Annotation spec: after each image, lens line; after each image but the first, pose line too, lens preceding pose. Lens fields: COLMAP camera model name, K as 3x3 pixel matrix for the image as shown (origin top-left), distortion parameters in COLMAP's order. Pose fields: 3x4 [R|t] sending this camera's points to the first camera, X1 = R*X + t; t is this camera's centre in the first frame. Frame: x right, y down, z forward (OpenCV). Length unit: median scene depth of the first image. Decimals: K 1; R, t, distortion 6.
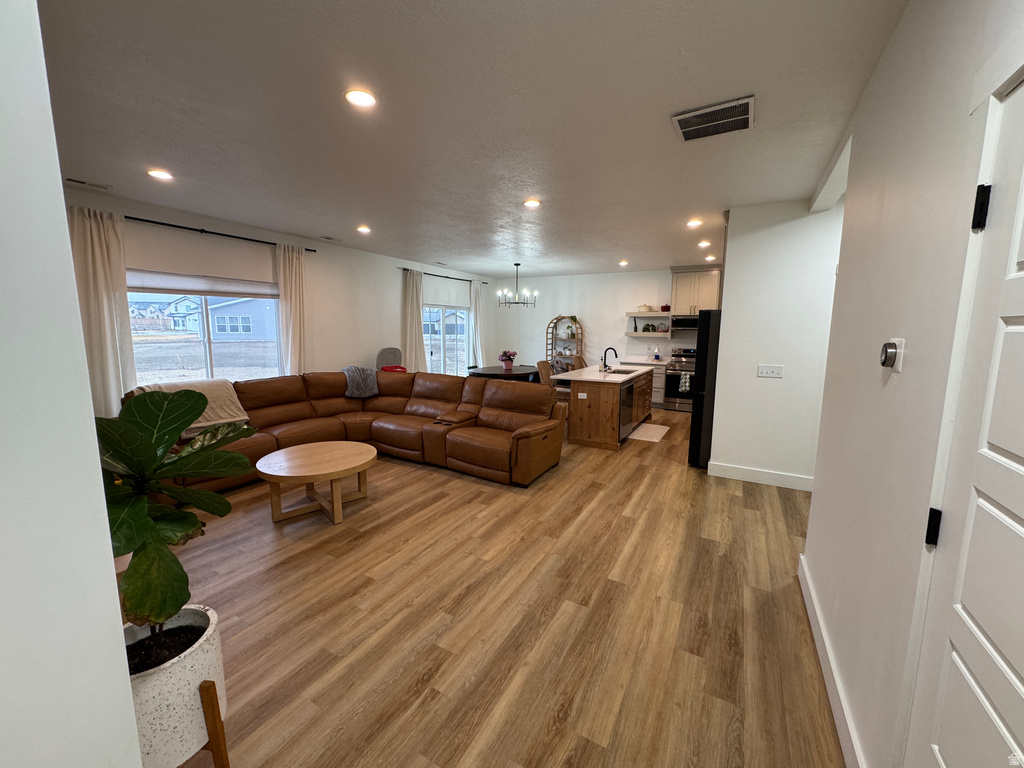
lens RADIAL K [[406.6, 0, 513.8], [0, 406.6, 379.8], [0, 0, 1]] dist [-0.002134, 0.000659]
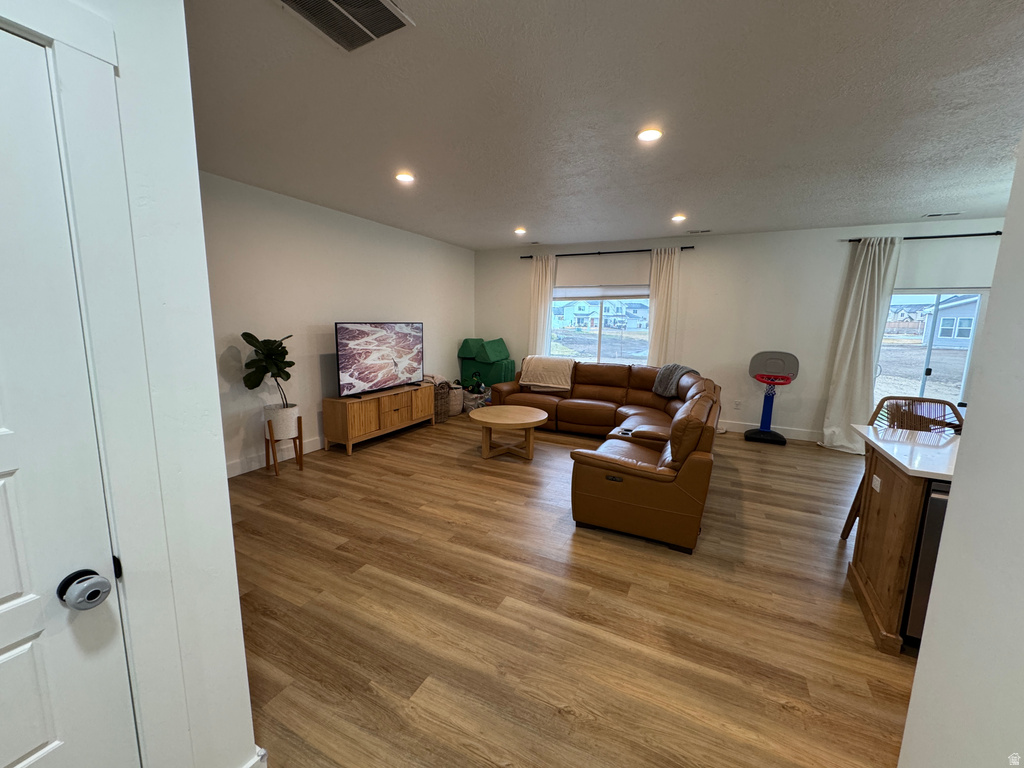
lens RADIAL K [[406.6, 0, 515.6], [0, 406.6, 380.3], [0, 0, 1]] dist [-0.002134, 0.000659]
pose [[0.044322, 0.137298, -0.989538, 0.802767], [-0.144976, 0.980910, 0.129607, -0.096581], [0.988442, 0.137715, 0.063381, 0.841322]]
